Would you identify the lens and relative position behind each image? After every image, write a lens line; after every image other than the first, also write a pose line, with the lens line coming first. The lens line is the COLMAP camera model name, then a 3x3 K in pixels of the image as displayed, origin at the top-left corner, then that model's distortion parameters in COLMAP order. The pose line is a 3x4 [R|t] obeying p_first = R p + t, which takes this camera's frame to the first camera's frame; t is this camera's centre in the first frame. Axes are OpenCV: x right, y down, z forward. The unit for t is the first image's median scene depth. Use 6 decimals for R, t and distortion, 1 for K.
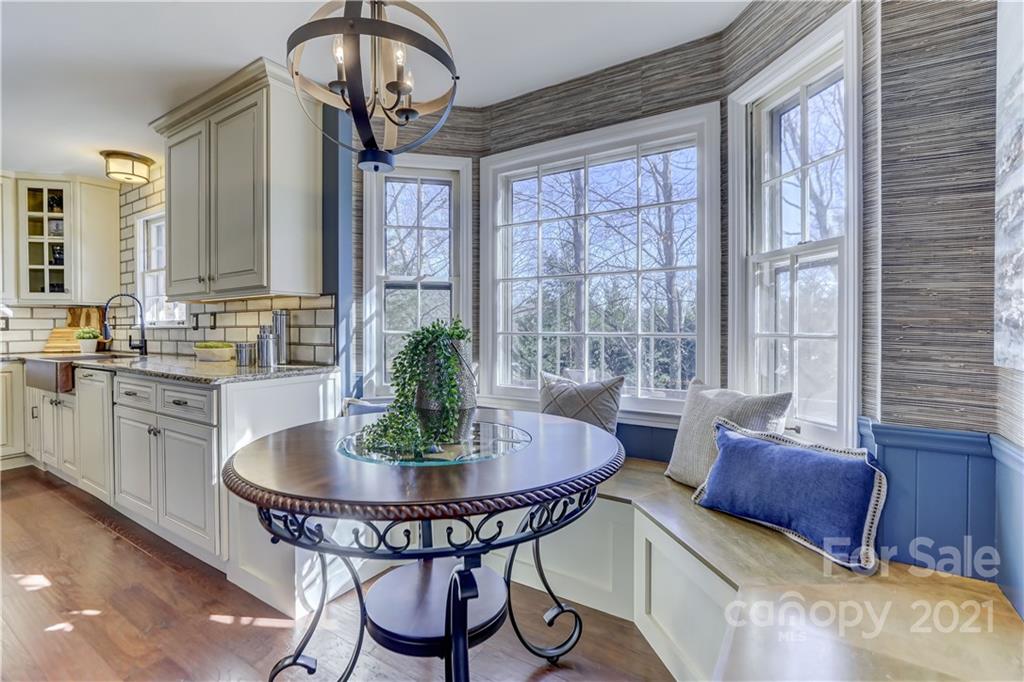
lens RADIAL K [[473.9, 0, 524.0], [0, 473.9, 330.2], [0, 0, 1]] dist [-0.001687, 0.000085]
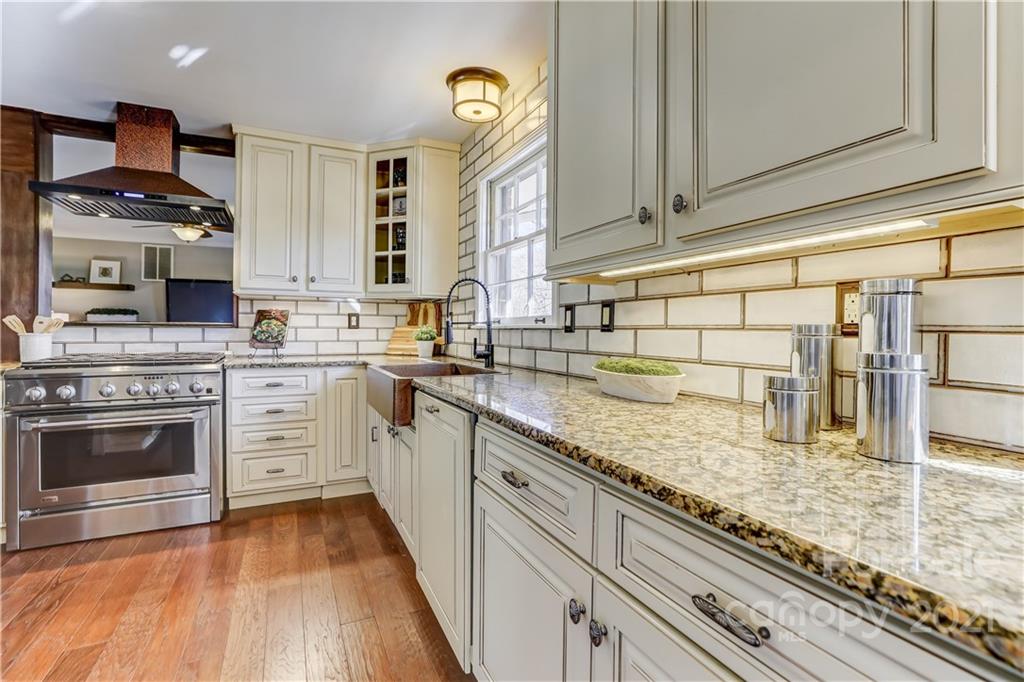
lens RADIAL K [[472.7, 0, 511.8], [0, 472.7, 325.5], [0, 0, 1]] dist [-0.016058, 0.000264]
pose [[0.853527, 0.010186, -0.520949, -0.422432], [-0.019030, 0.999751, -0.011632, -0.000616], [0.520701, 0.019842, 0.853509, 0.435494]]
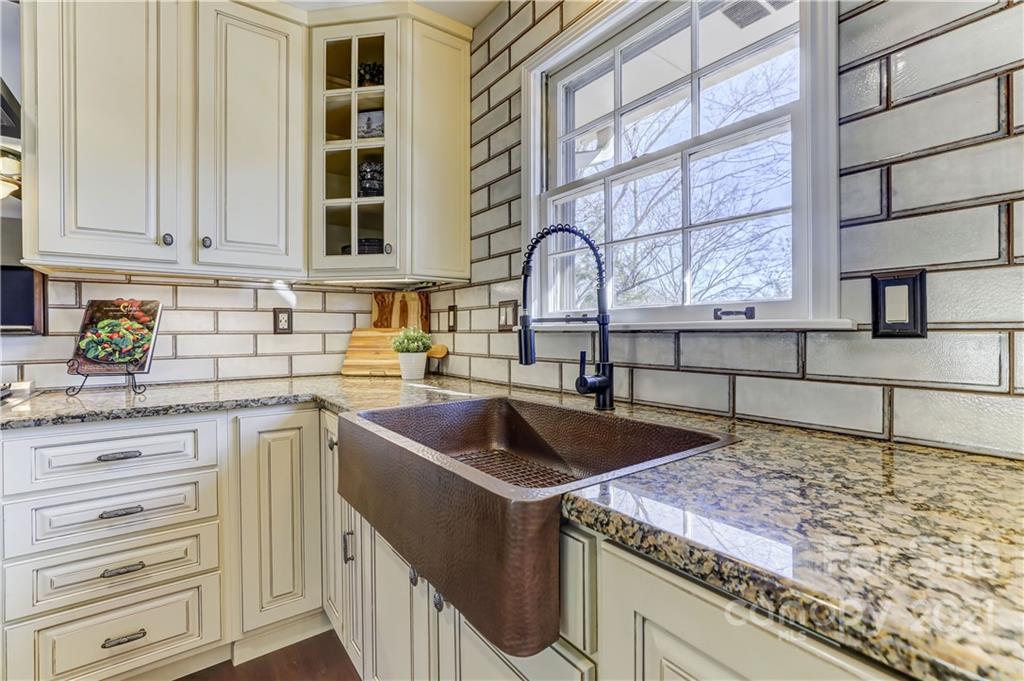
lens RADIAL K [[459.4, 0, 515.3], [0, 459.4, 330.4], [0, 0, 1]] dist [-0.015091, 0.000311]
pose [[0.936719, 0.003518, -0.350064, -0.746061], [-0.006493, 0.999952, -0.007324, -0.001152], [0.350022, 0.009133, 0.936697, 0.670656]]
